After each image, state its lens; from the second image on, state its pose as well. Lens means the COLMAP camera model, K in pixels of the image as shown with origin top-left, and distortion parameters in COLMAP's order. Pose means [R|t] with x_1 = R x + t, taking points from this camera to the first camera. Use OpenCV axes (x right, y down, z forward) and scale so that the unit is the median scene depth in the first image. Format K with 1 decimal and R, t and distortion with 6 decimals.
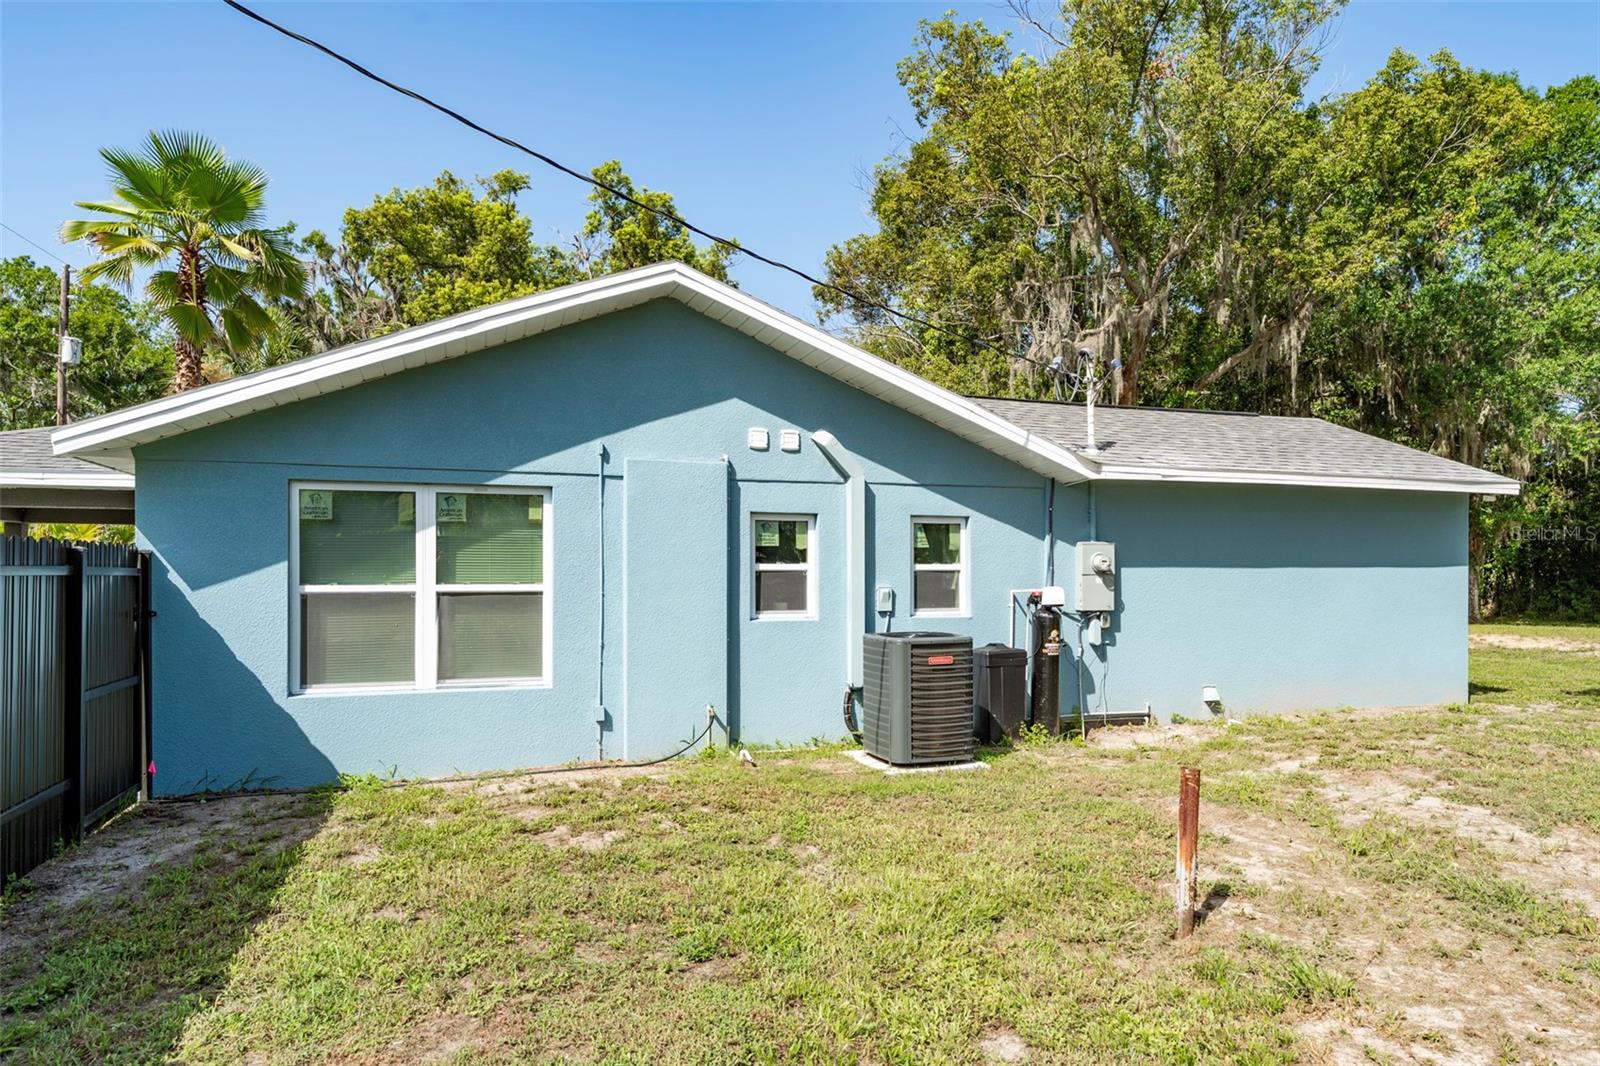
lens RADIAL K [[897.6, 0, 793.7], [0, 897.6, 525.9], [0, 0, 1]] dist [0.007895, 0.000220]
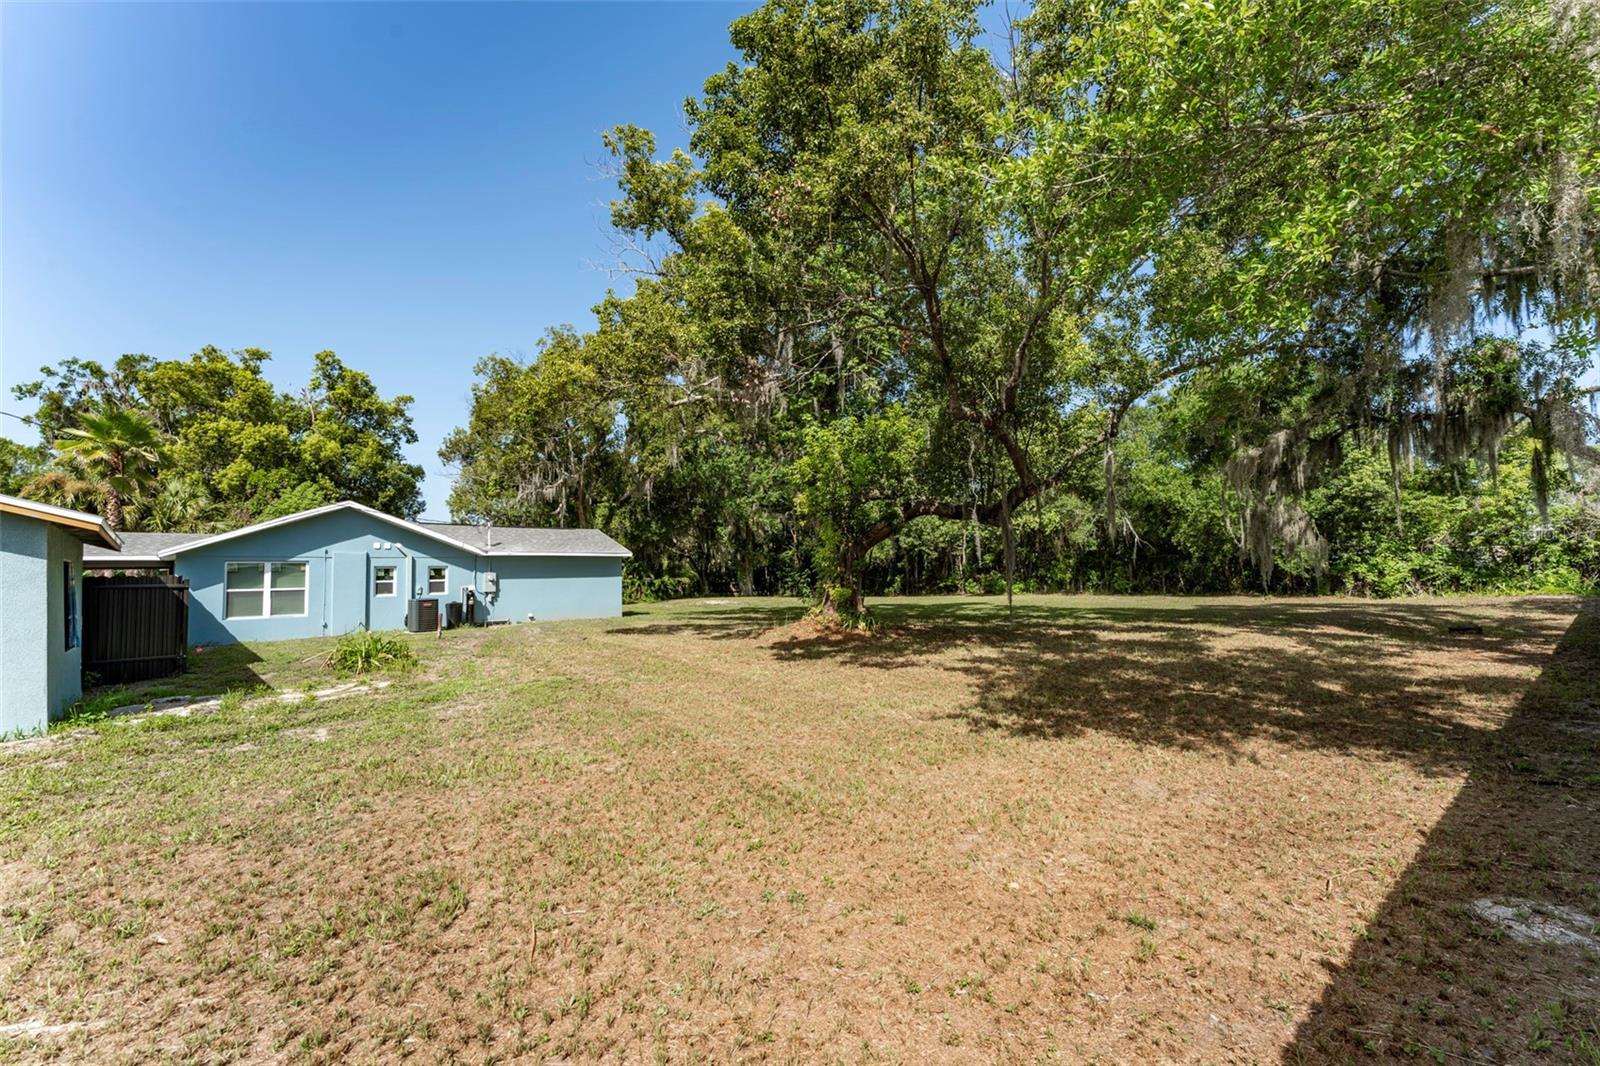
lens RADIAL K [[662.8, 0, 785.4], [0, 662.8, 525.7], [0, 0, 1]] dist [-0.000275, 0.000104]
pose [[0.916517, 0.011404, 0.399833, 0.373436], [0.000213, 0.999579, -0.028998, -0.094745], [-0.399996, 0.026662, 0.916129, -1.962242]]
